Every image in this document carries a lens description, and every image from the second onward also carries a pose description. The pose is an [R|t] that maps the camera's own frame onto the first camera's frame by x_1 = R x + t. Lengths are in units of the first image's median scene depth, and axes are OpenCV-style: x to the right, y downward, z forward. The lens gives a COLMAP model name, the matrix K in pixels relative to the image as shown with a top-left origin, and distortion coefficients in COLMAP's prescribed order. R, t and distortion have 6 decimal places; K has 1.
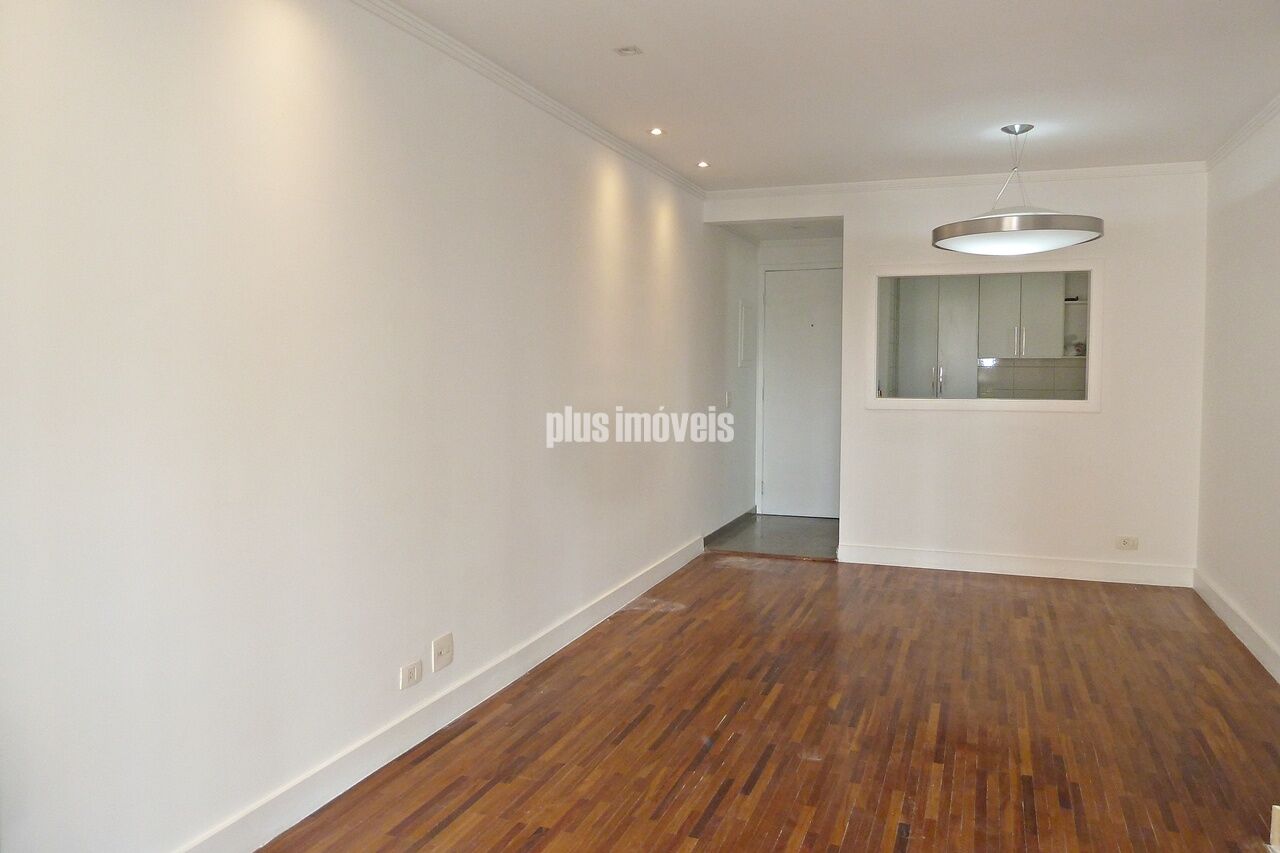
lens RADIAL K [[930.1, 0, 640.0], [0, 930.1, 426.5], [0, 0, 1]] dist [-0.018016, -0.007844]
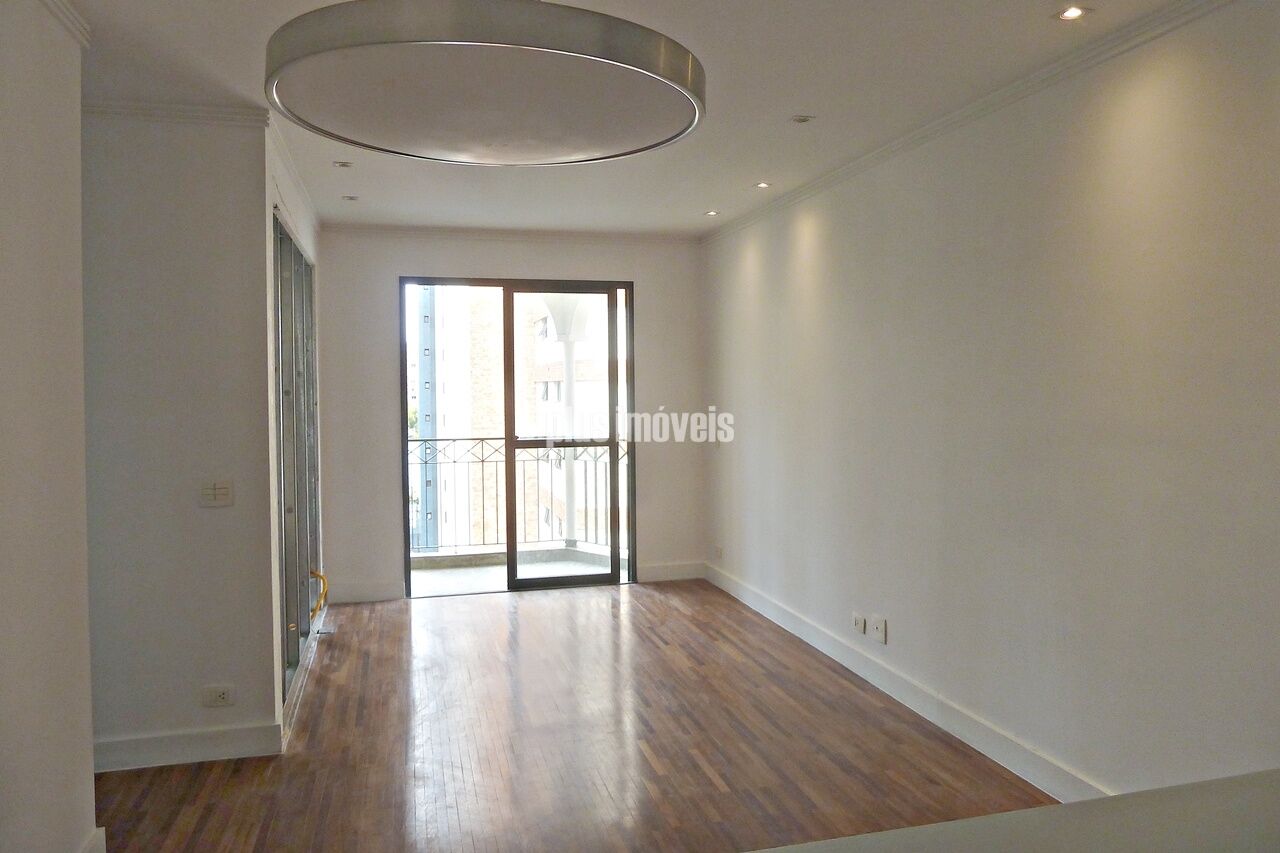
lens RADIAL K [[930.1, 0, 640.0], [0, 930.1, 426.5], [0, 0, 1]] dist [-0.018016, -0.007844]
pose [[-0.822705, 0.031048, -0.567619, 0.783110], [-0.028582, 0.994985, 0.095850, -0.149384], [0.567749, 0.095080, -0.817692, 1.849447]]
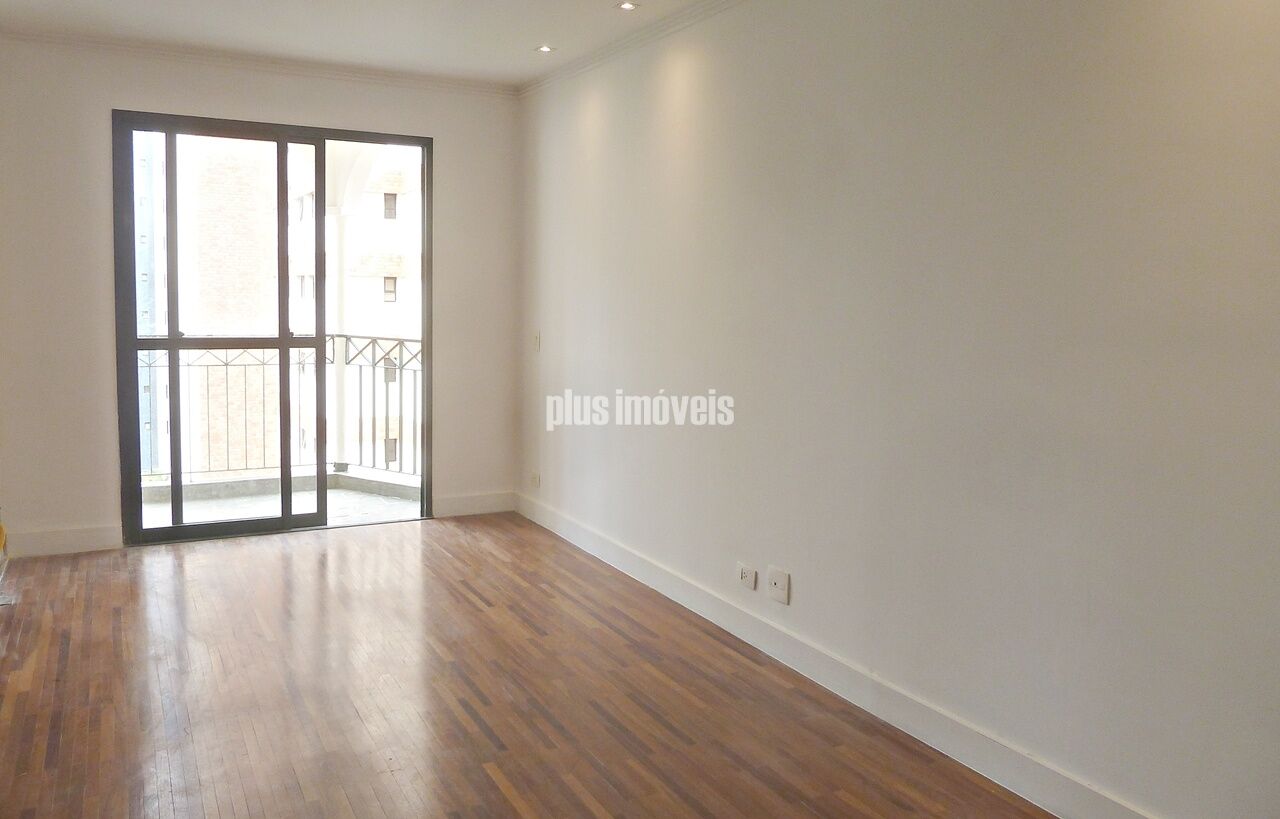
lens RADIAL K [[973.1, 0, 611.2], [0, 973.1, 398.1], [0, 0, 1]] dist [-0.046677, 0.037398]
pose [[-0.676495, 0.065710, -0.733510, 0.671213], [-0.069302, 0.985911, 0.152236, -0.104383], [0.733179, 0.153821, -0.662411, 1.544782]]
